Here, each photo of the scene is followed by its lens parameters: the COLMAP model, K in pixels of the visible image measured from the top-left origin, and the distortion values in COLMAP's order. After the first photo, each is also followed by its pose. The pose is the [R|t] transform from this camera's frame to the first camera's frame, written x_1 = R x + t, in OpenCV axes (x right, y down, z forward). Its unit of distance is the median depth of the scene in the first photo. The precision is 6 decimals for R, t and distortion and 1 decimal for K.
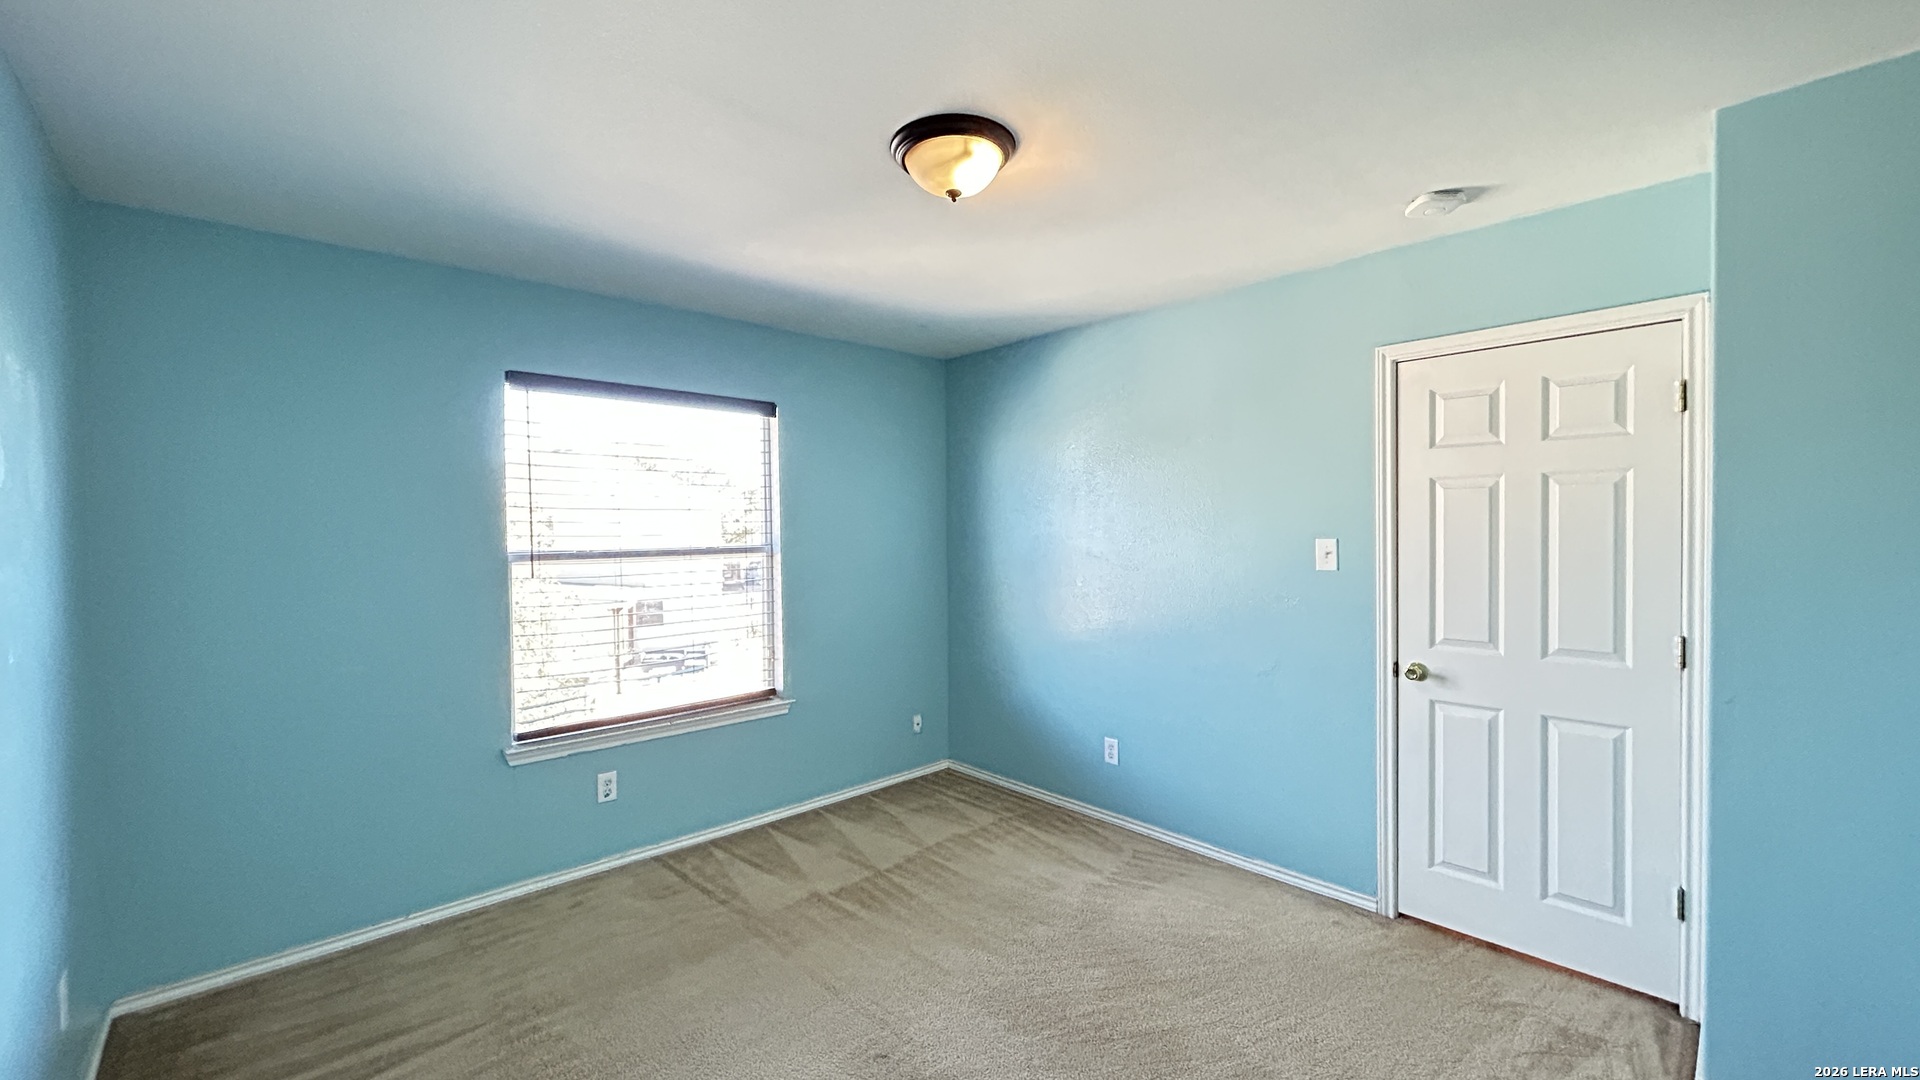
lens RADIAL K [[753.8, 0, 956.4], [0, 753.8, 546.8], [0, 0, 1]] dist [-0.000478, 0.000010]
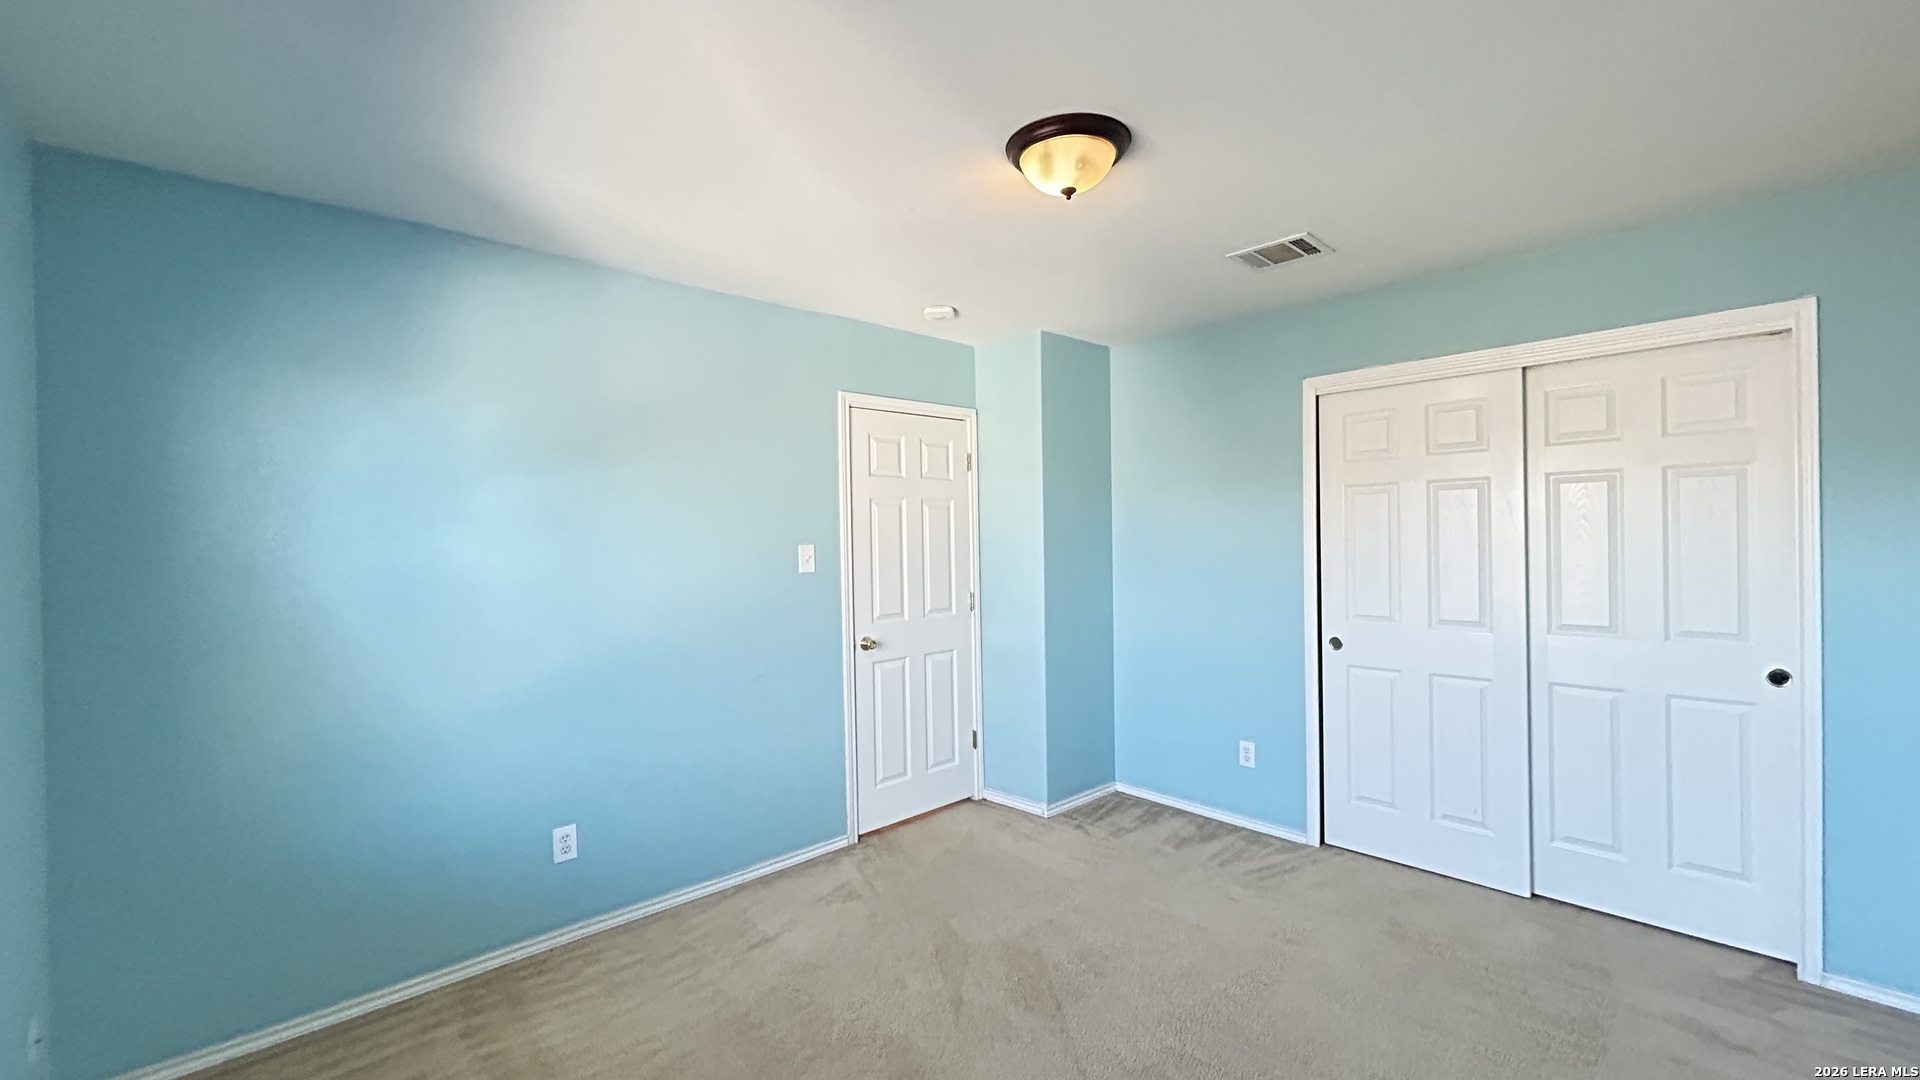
lens RADIAL K [[766.0, 0, 962.3], [0, 766.0, 535.9], [0, 0, 1]] dist [-0.000595, 0.000106]
pose [[0.011443, 0.003867, 0.999927, -0.718173], [0.046035, 0.998930, -0.004390, -0.009187], [-0.998874, 0.046082, 0.011253, 0.793880]]
